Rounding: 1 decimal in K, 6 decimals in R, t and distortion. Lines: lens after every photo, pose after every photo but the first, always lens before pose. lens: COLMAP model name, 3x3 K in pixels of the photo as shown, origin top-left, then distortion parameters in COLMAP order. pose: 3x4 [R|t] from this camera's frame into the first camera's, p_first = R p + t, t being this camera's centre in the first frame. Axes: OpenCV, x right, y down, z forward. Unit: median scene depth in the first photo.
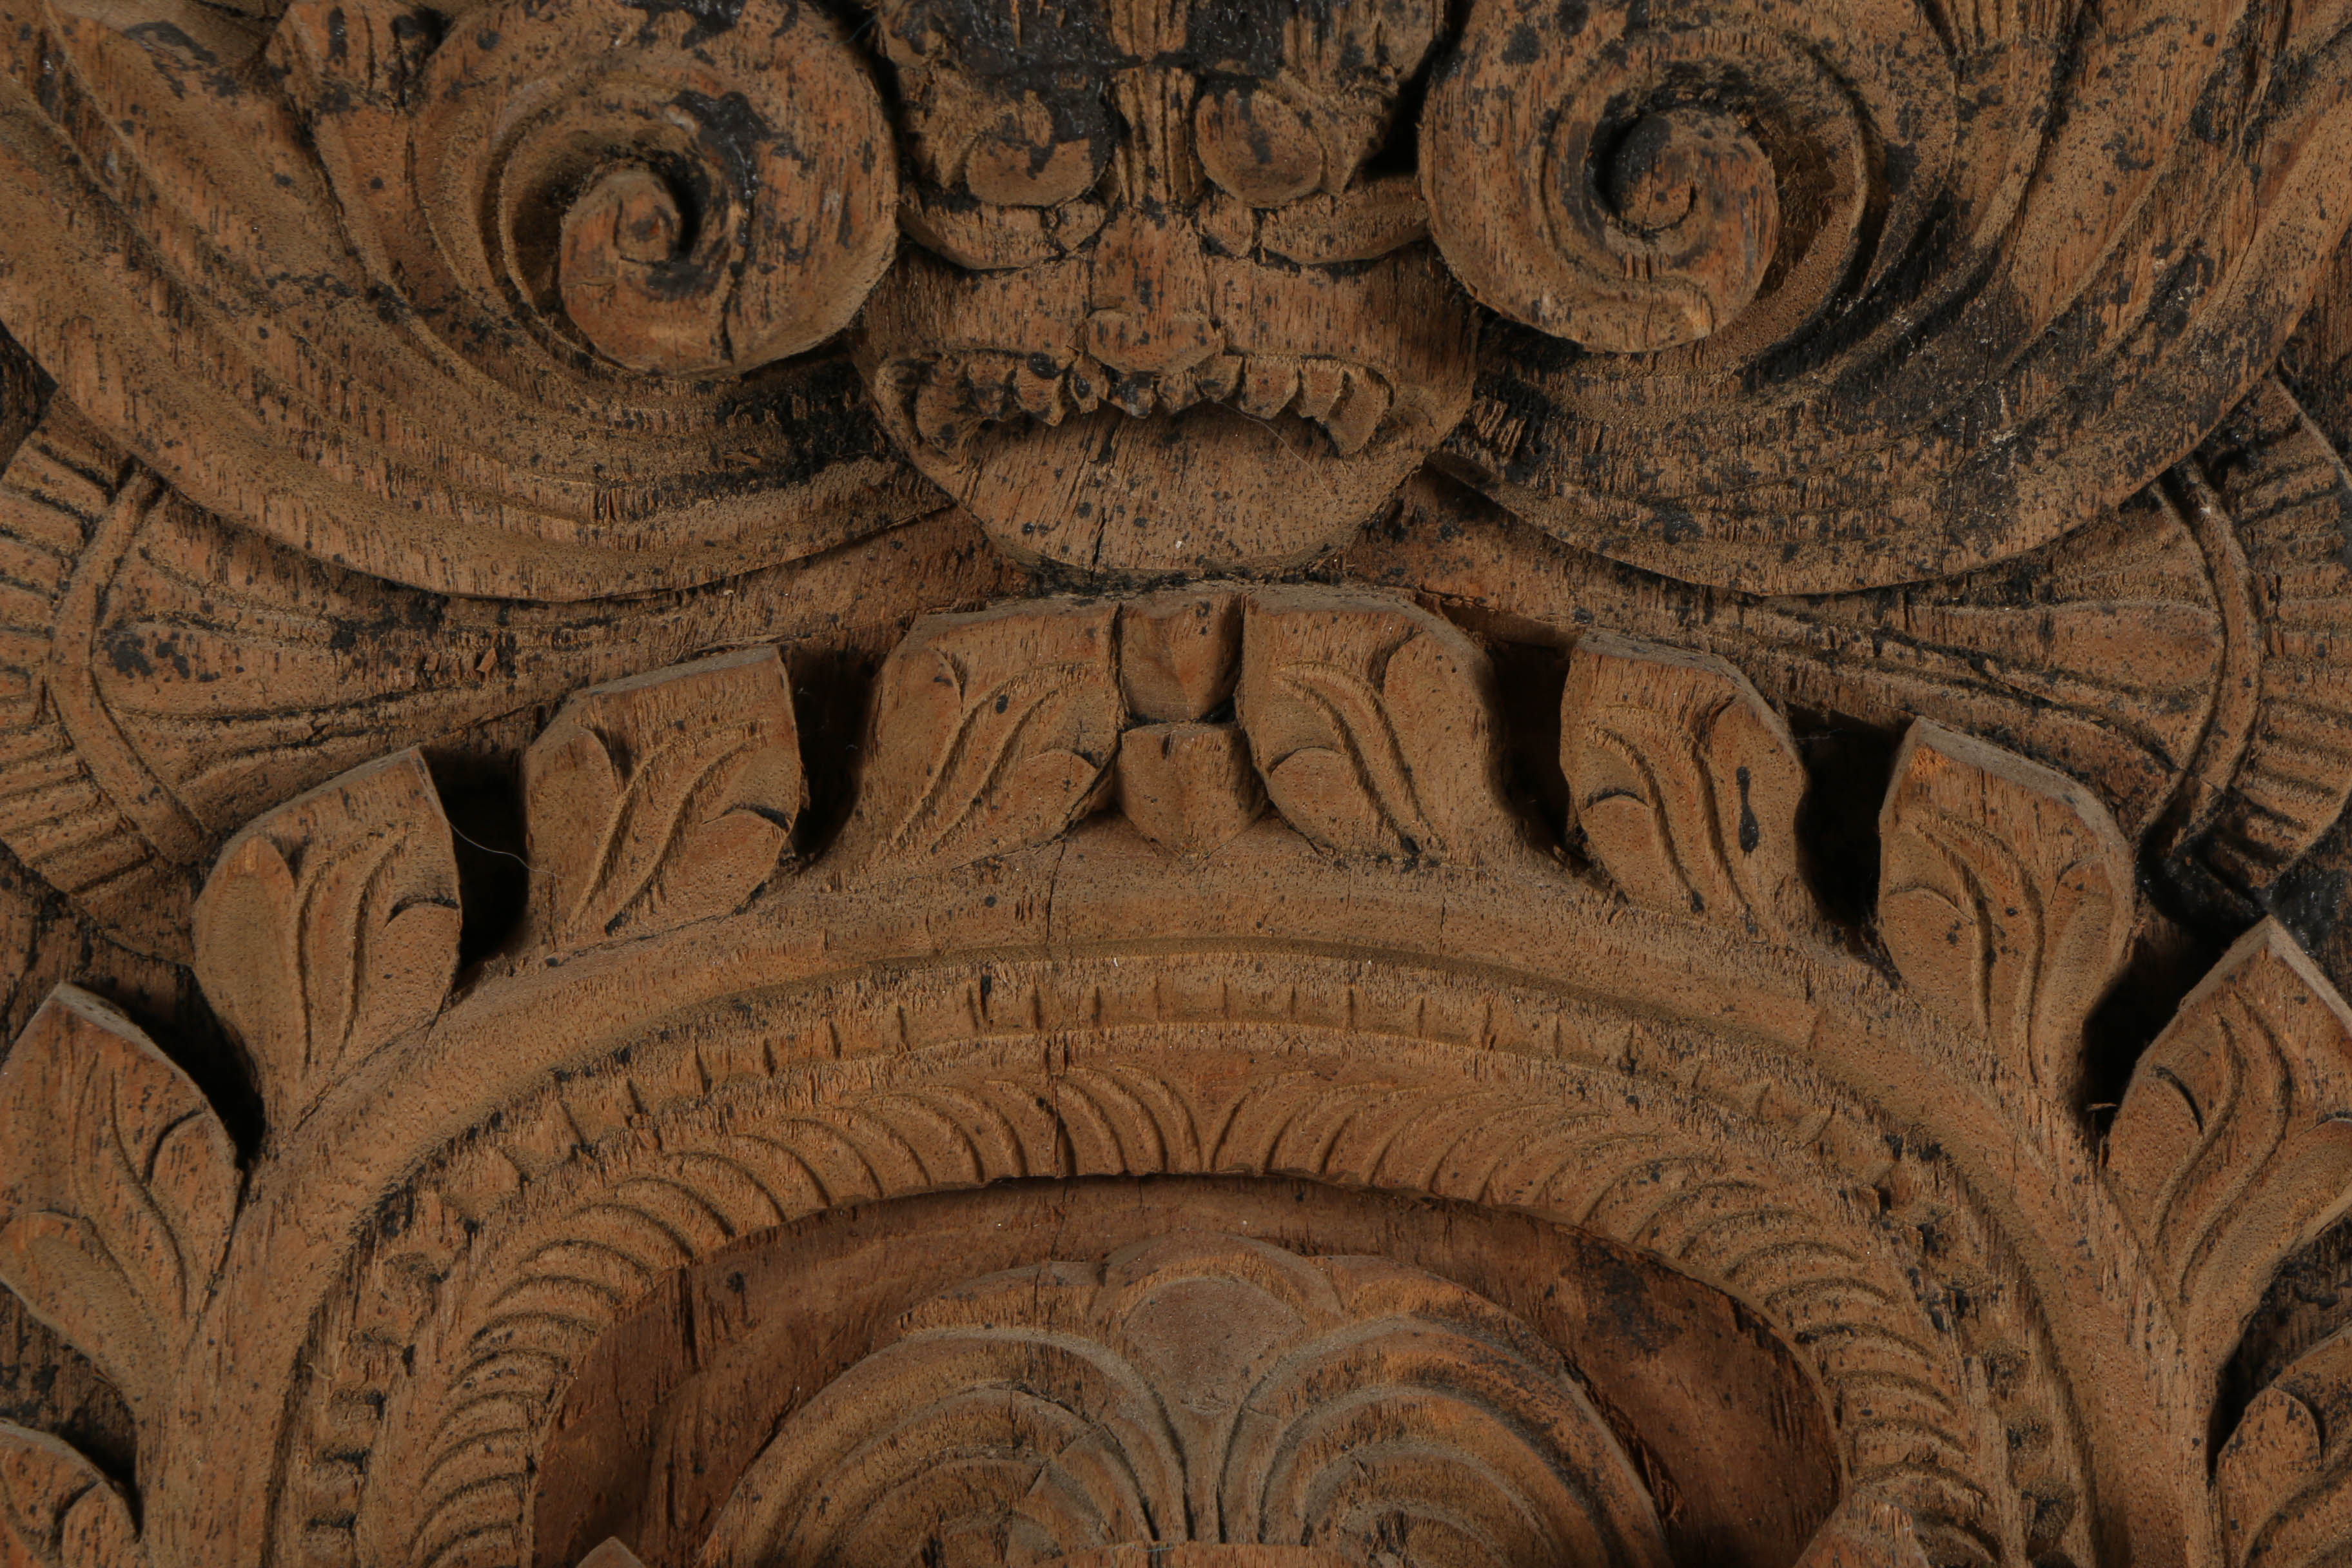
lens RADIAL K [[13557.1, 0, 1118.8], [0, 13557.1, 802.2], [0, 0, 1]] dist [1.683657, 0.000000]
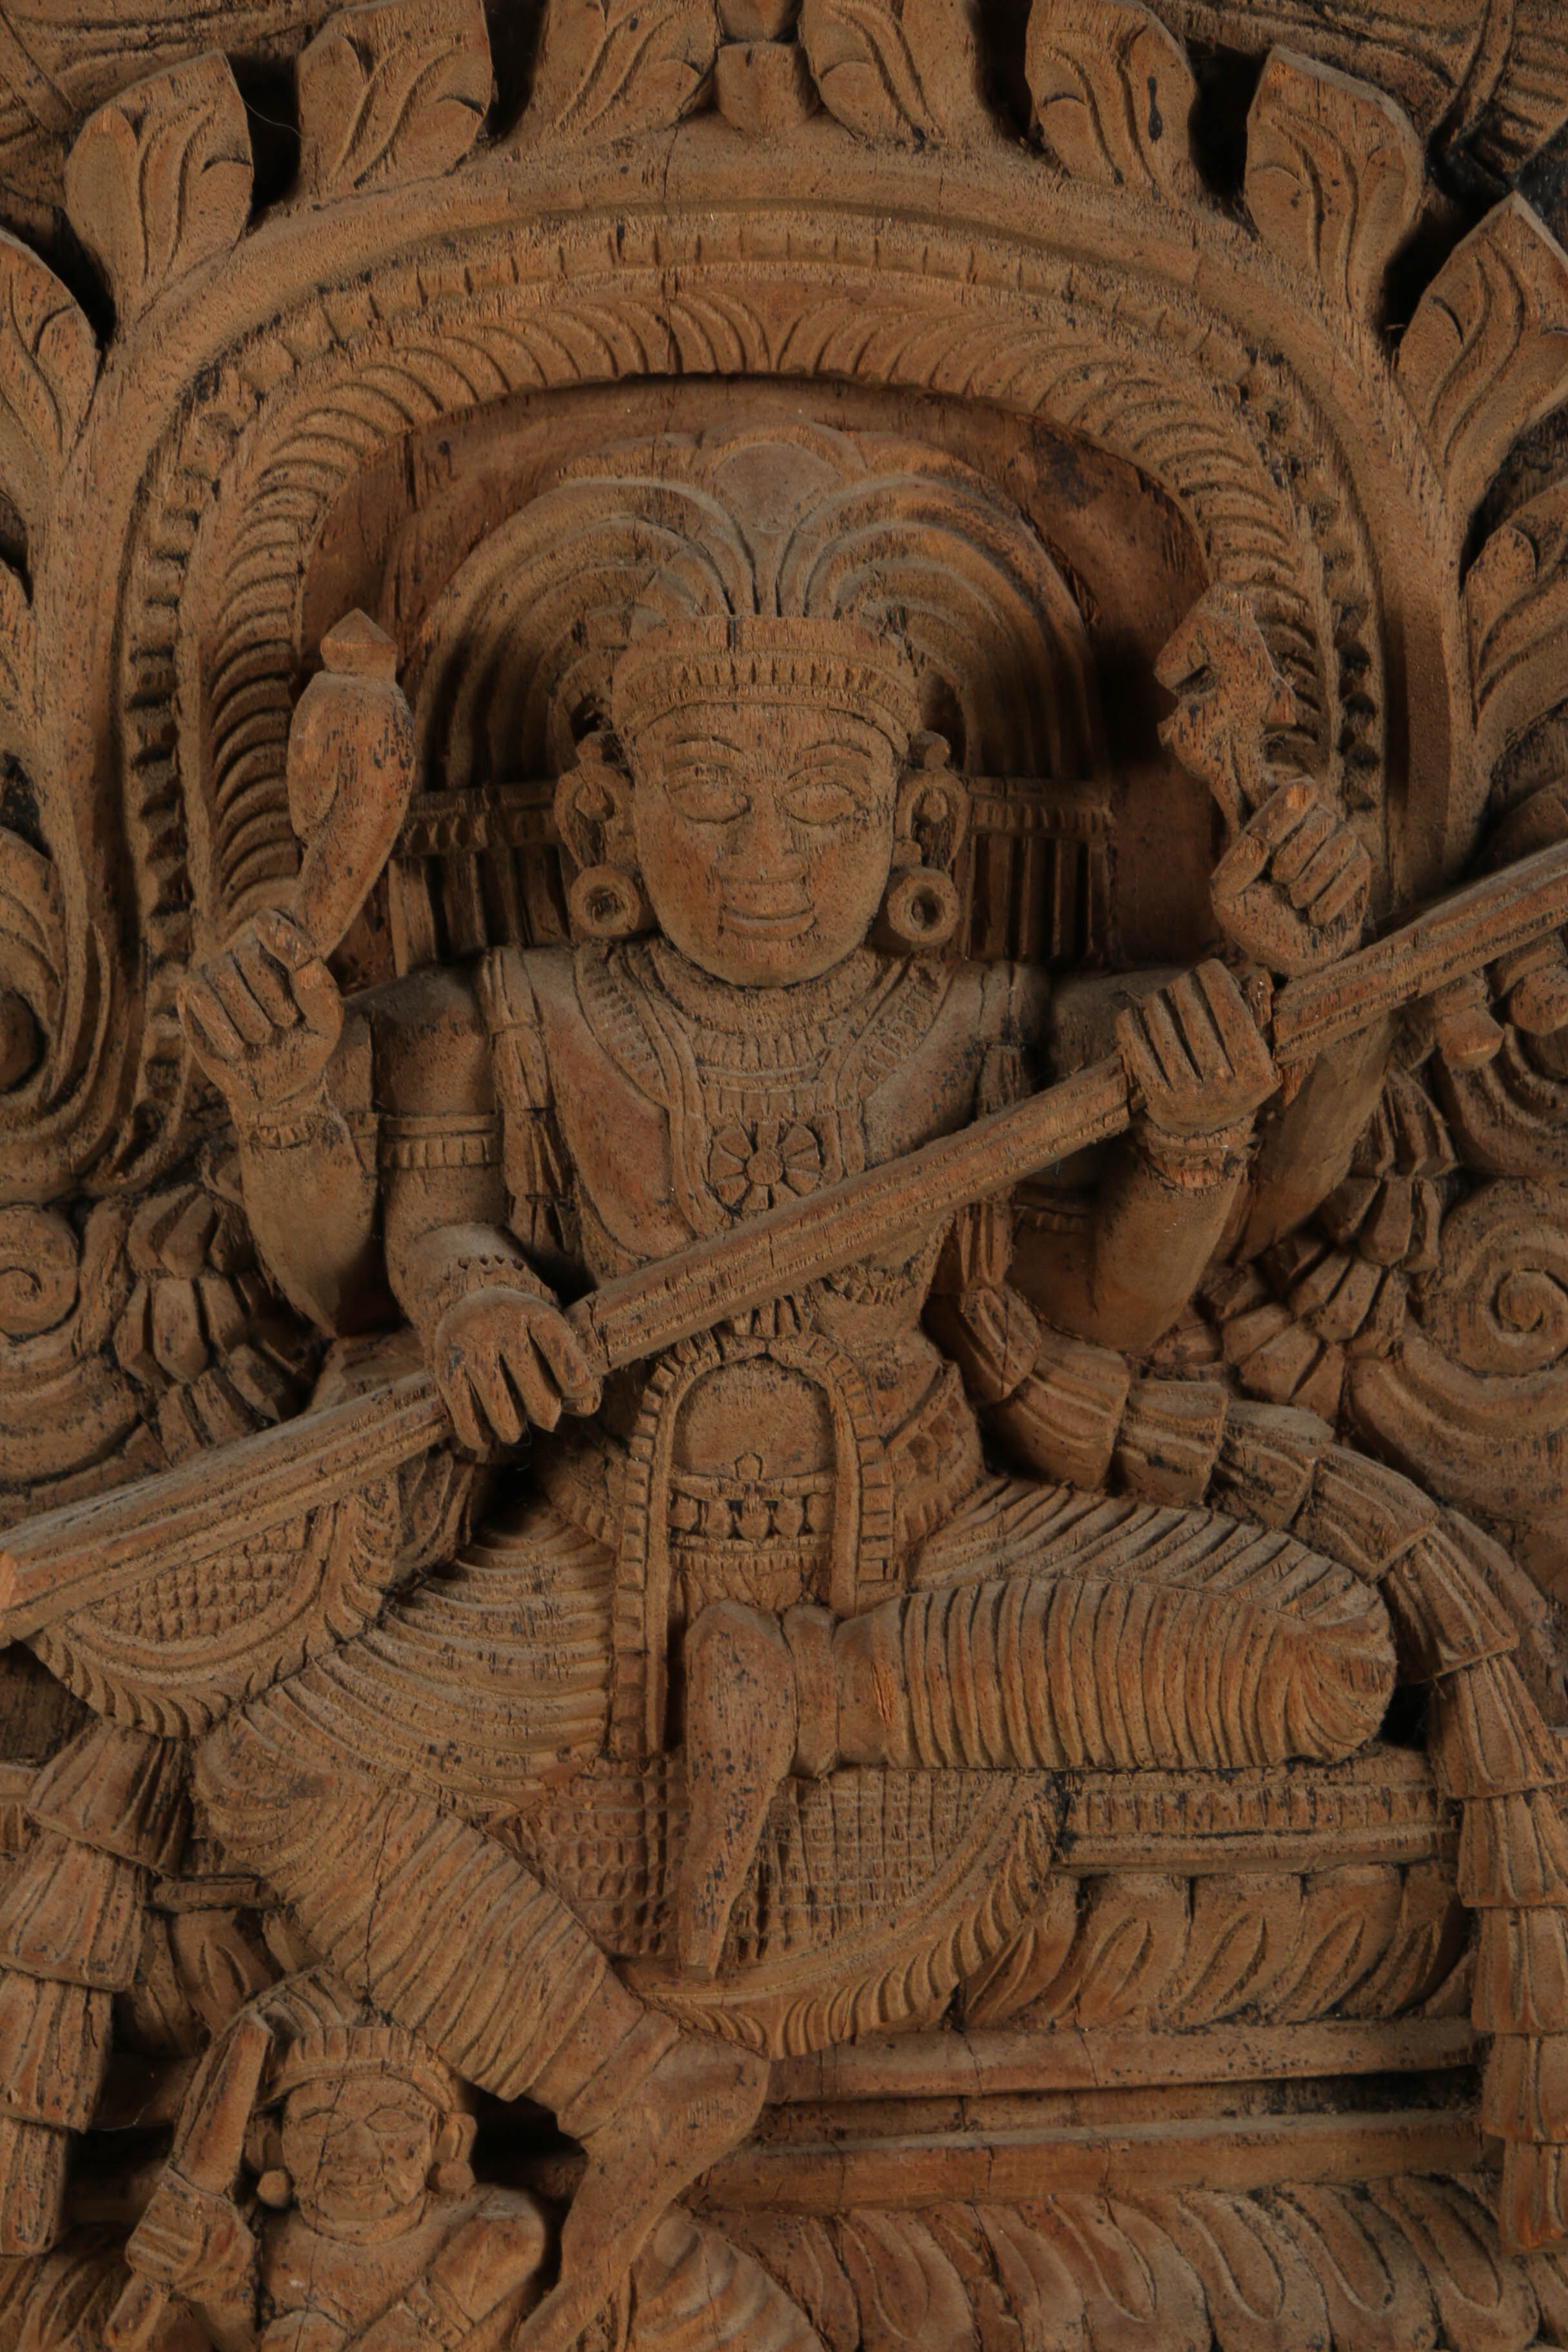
lens RADIAL K [[12295.3, 0, 811.9], [0, 12295.3, 1260.7], [0, 0, 1]] dist [1.606297, 0.000000]
pose [[0.999855, 0.016617, 0.003613, 0.007374], [-0.016745, 0.999098, 0.039019, 0.070102], [-0.002961, -0.039074, 0.999232, -0.310744]]
